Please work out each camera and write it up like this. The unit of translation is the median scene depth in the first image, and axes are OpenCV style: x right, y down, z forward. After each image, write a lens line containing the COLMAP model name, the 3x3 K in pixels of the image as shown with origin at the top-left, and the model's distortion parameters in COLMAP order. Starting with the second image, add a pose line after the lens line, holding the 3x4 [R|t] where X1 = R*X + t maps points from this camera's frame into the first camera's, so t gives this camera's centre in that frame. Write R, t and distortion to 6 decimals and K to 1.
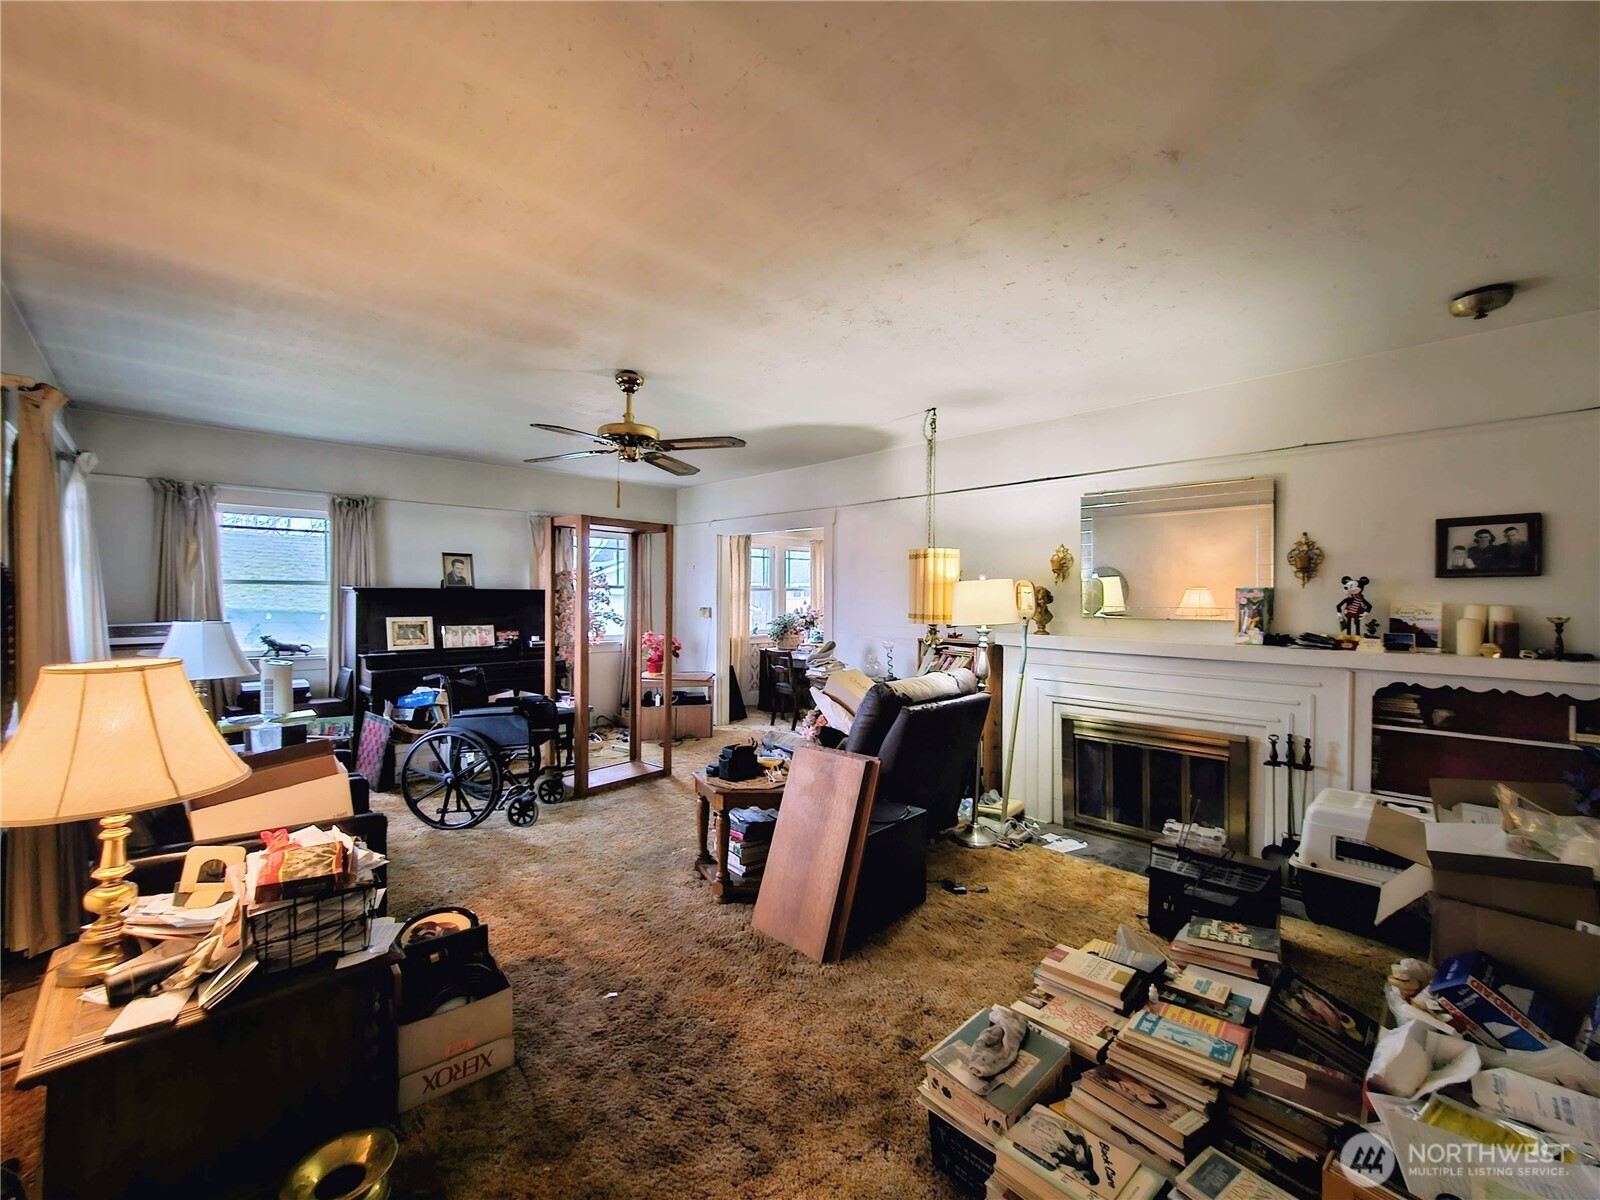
lens RADIAL K [[686.5, 0, 799.6], [0, 686.5, 599.9], [0, 0, 1]] dist [0.000412, -0.000004]
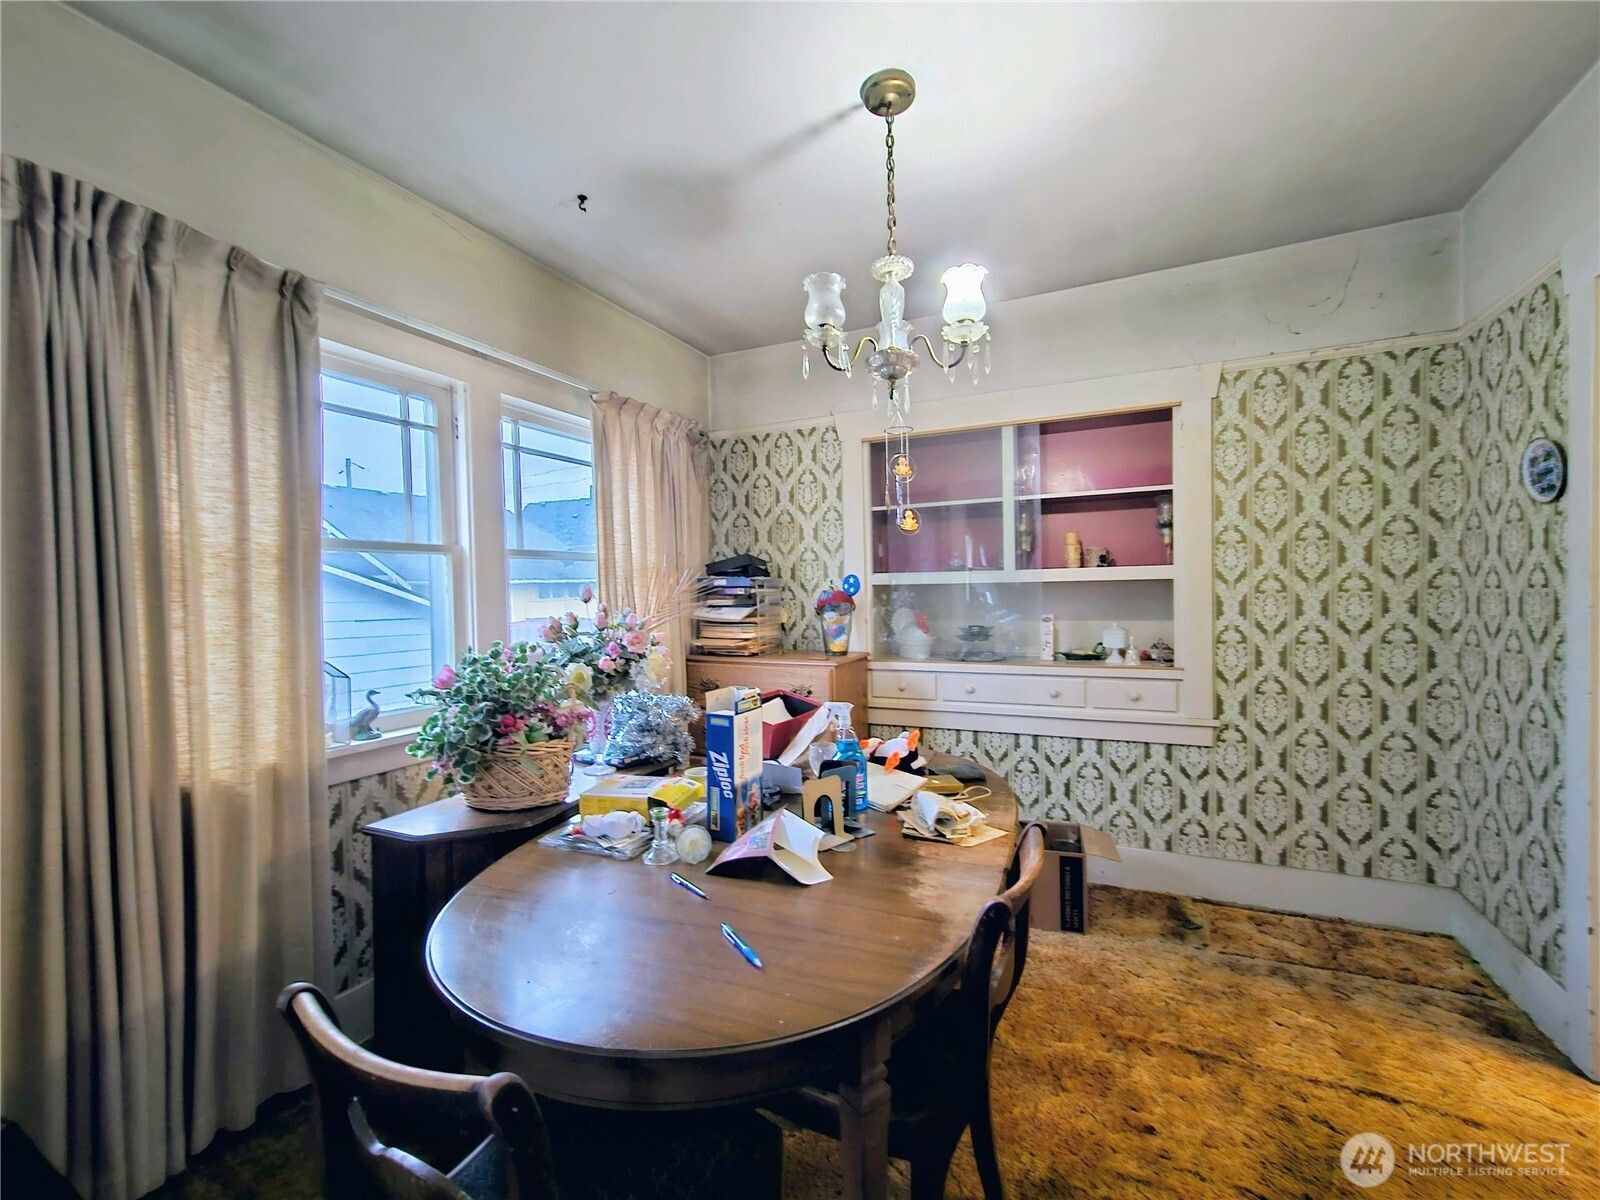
lens RADIAL K [[686.5, 0, 804.9], [0, 686.5, 598.2], [0, 0, 1]] dist [0.000412, -0.000004]
pose [[0.933341, -0.028351, 0.357869, -0.008136], [0.026489, 0.999598, 0.010104, 0.004259], [-0.358012, 0.000050, 0.933717, 0.737483]]
